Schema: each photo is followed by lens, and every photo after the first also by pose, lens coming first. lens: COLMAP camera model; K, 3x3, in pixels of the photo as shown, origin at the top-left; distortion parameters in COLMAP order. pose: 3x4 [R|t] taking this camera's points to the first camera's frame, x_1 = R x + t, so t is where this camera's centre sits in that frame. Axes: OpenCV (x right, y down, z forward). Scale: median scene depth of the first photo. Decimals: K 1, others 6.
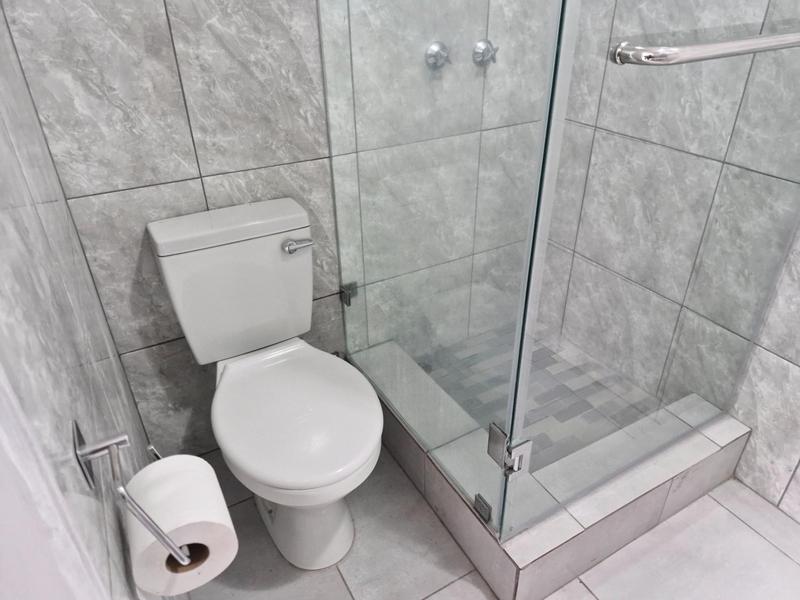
lens RADIAL K [[571.9, 0, 400.0], [0, 571.9, 305.5], [0, 0, 1]] dist [0.022780, -0.000073]
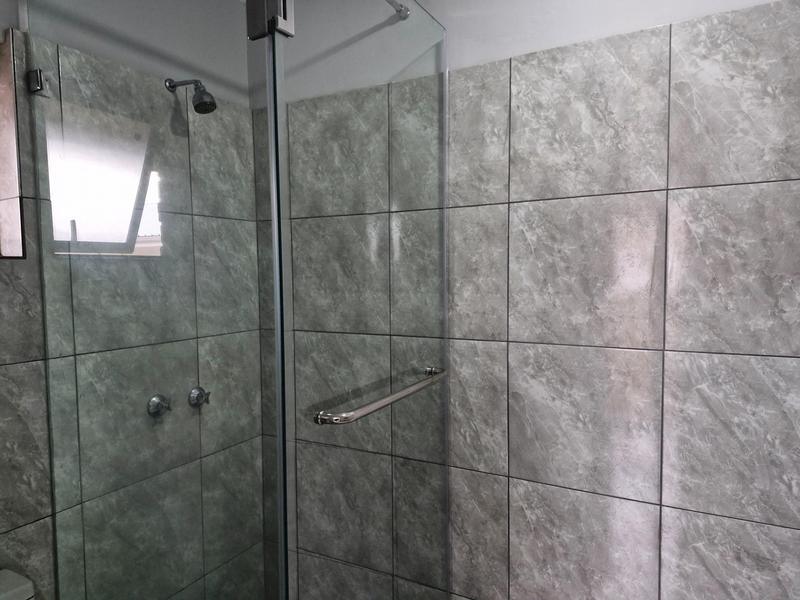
lens RADIAL K [[571.9, 0, 400.0], [0, 571.9, 305.5], [0, 0, 1]] dist [0.022780, -0.000073]
pose [[0.862155, -0.030769, 0.505709, -0.093176], [0.261718, 0.881711, -0.392543, -0.022501], [-0.433811, 0.470786, 0.768224, -0.208164]]
